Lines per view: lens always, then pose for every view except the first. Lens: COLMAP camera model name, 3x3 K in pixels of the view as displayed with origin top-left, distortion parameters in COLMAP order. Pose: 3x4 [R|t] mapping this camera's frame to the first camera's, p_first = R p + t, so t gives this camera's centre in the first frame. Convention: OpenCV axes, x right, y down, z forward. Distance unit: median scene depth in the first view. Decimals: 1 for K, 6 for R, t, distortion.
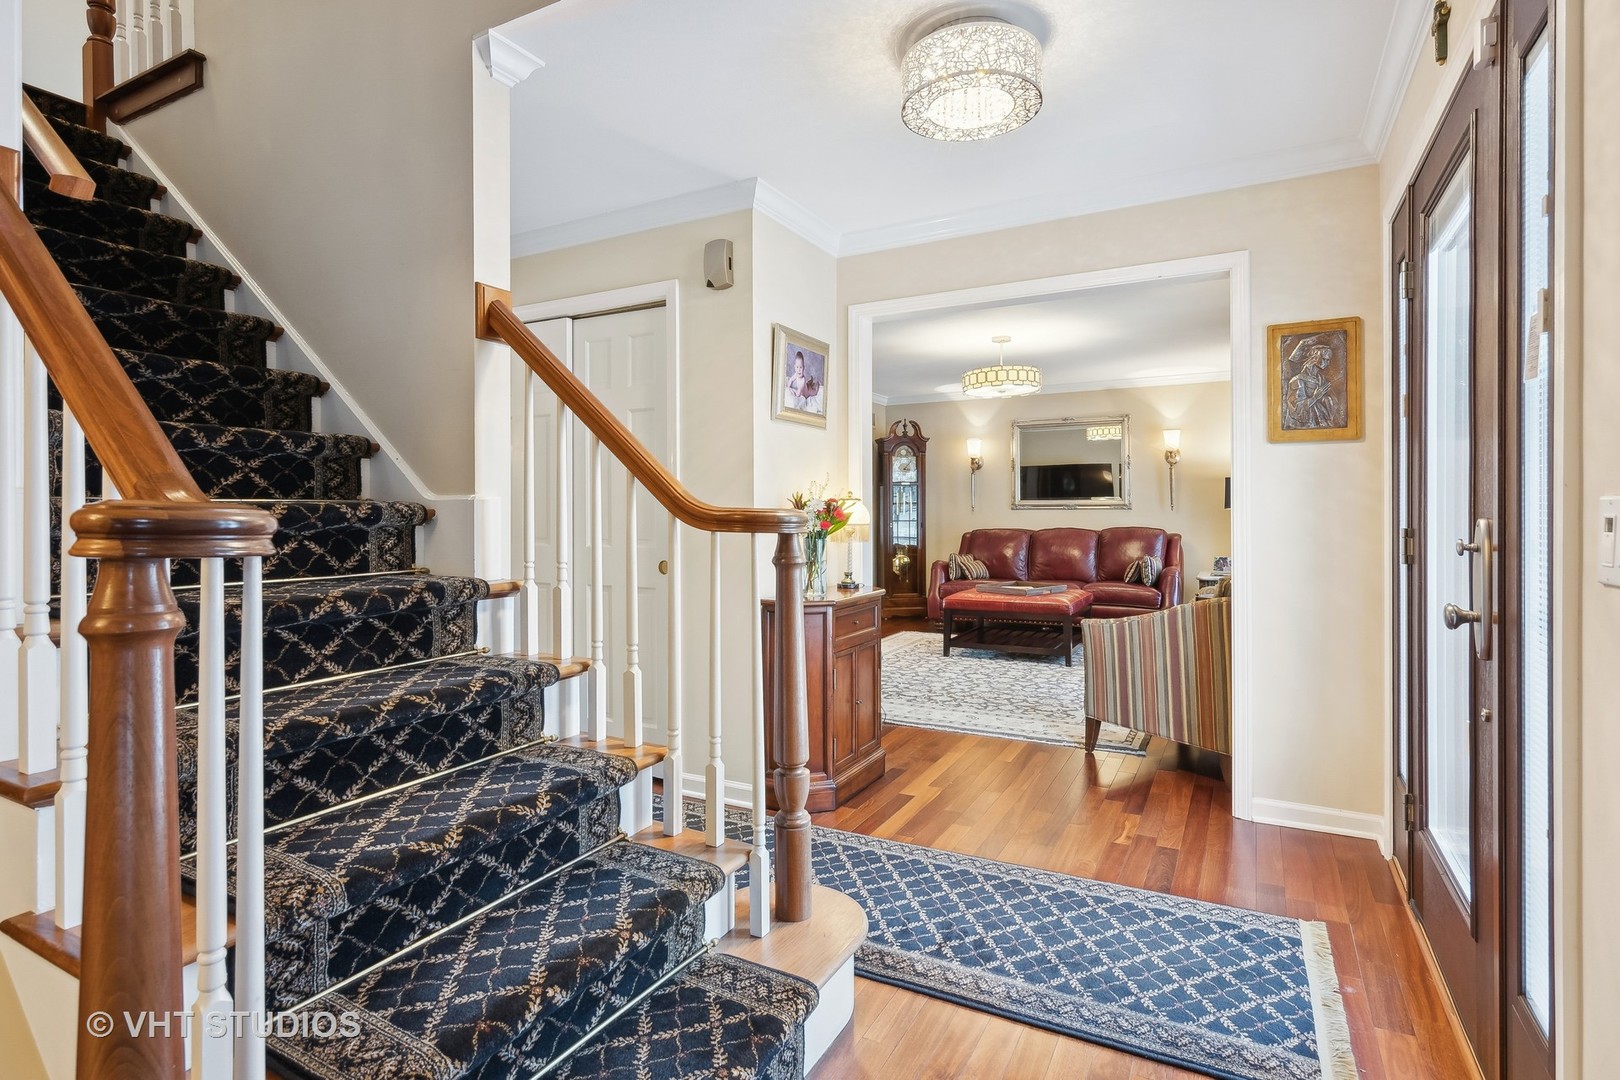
lens RADIAL K [[806.0, 0, 809.2], [0, 806.0, 518.2], [0, 0, 1]] dist [0.003107, -0.000466]
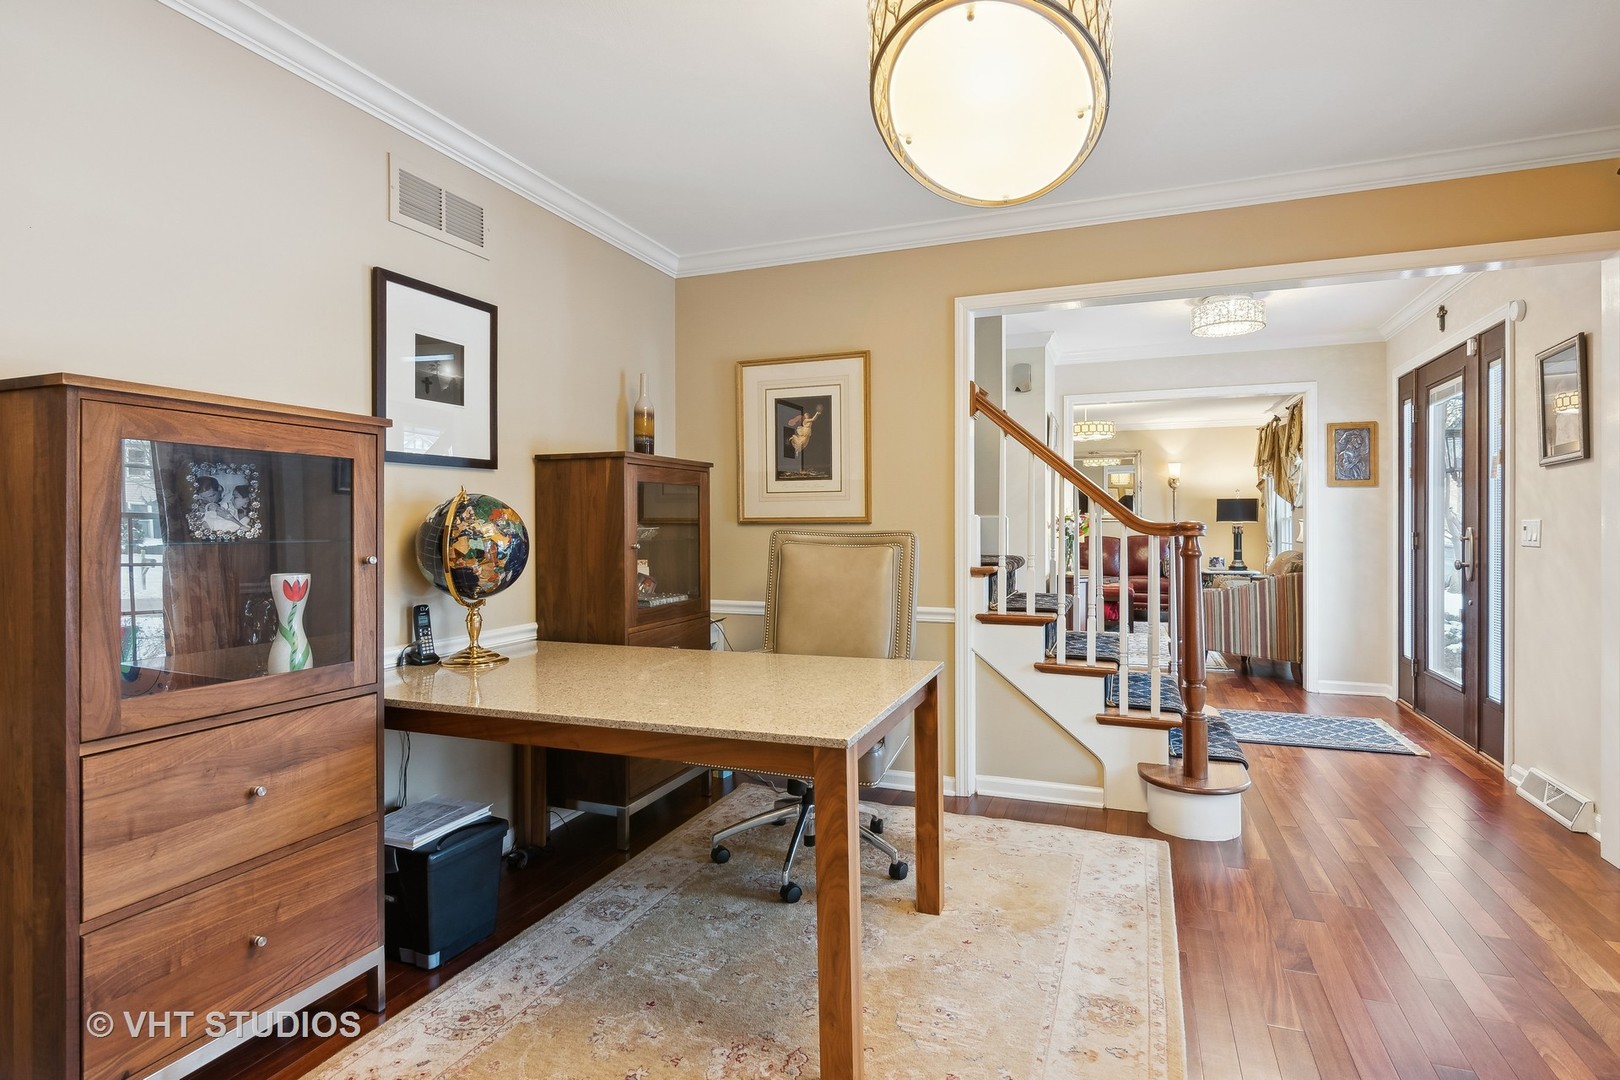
lens RADIAL K [[815.5, 0, 808.9], [0, 815.5, 531.5], [0, 0, 1]] dist [-0.004329, 0.000854]
pose [[0.992171, -0.001589, 0.124877, -0.852733], [0.001408, 0.999998, 0.001537, 0.004013], [-0.124879, -0.001349, 0.992171, -0.708139]]
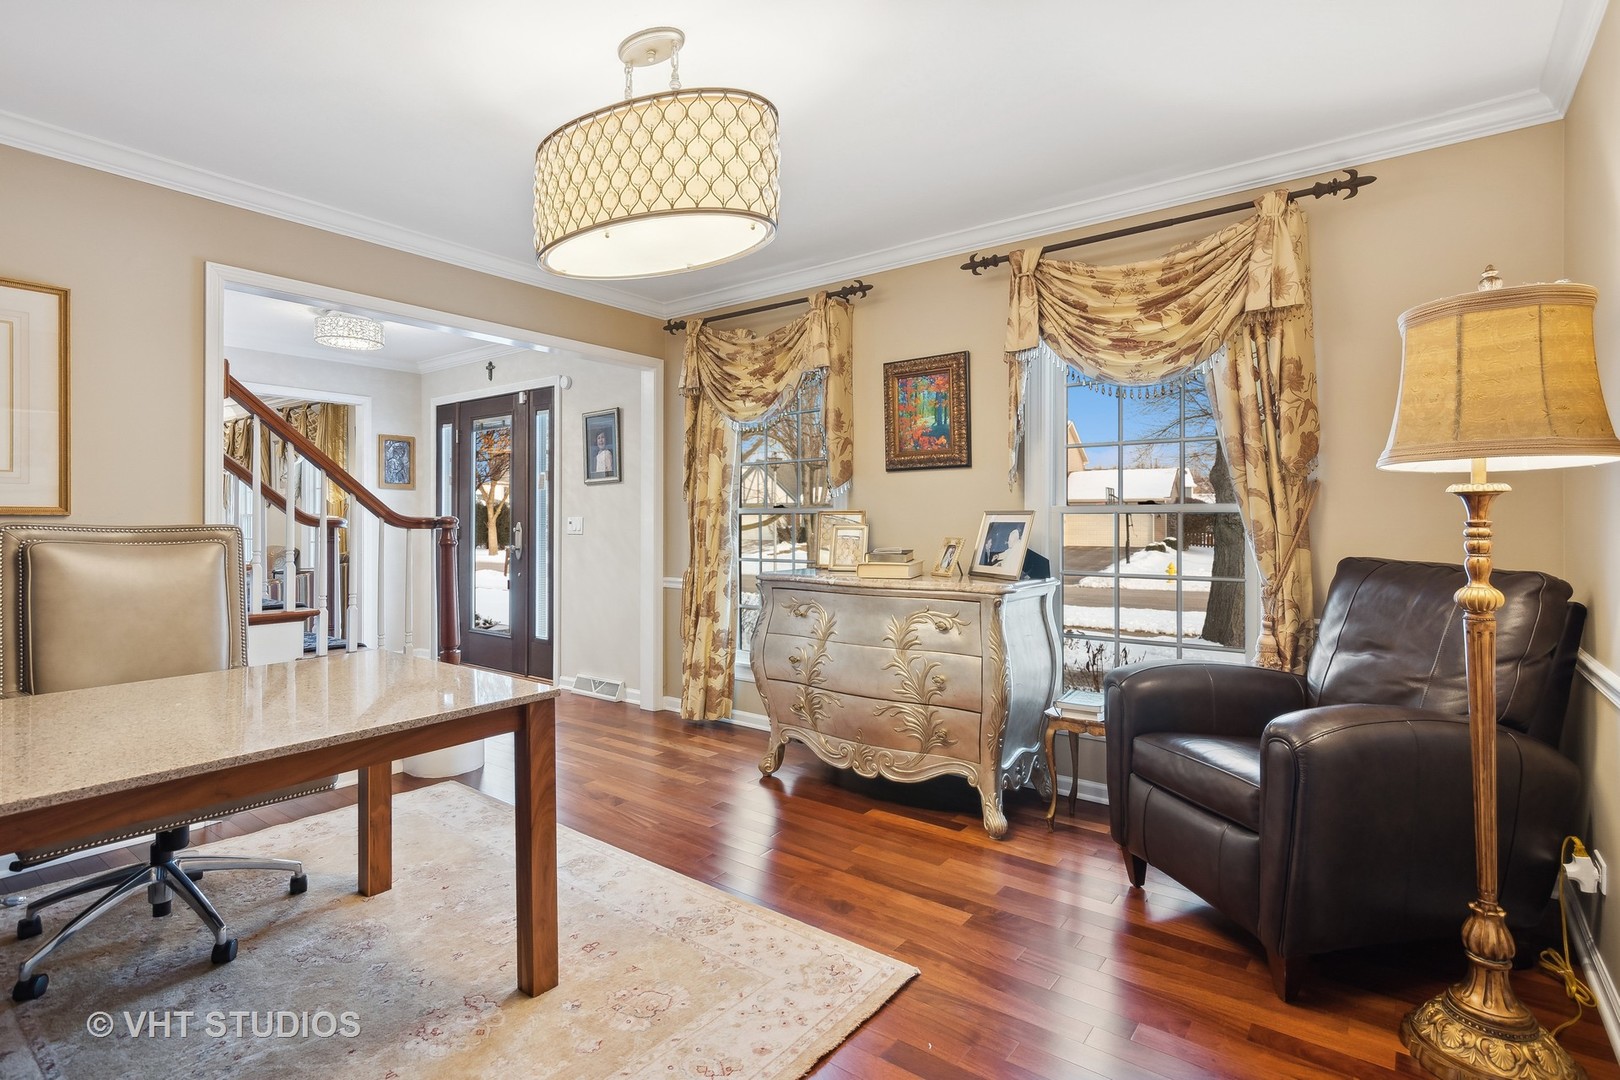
lens RADIAL K [[789.3, 0, 820.0], [0, 789.3, 539.4], [0, 0, 1]] dist [-0.000709, 0.000075]
pose [[0.147269, -0.020528, 0.988883, -1.371542], [0.005104, 0.999787, 0.019995, 0.006754], [-0.989083, 0.002102, 0.147343, -0.486682]]
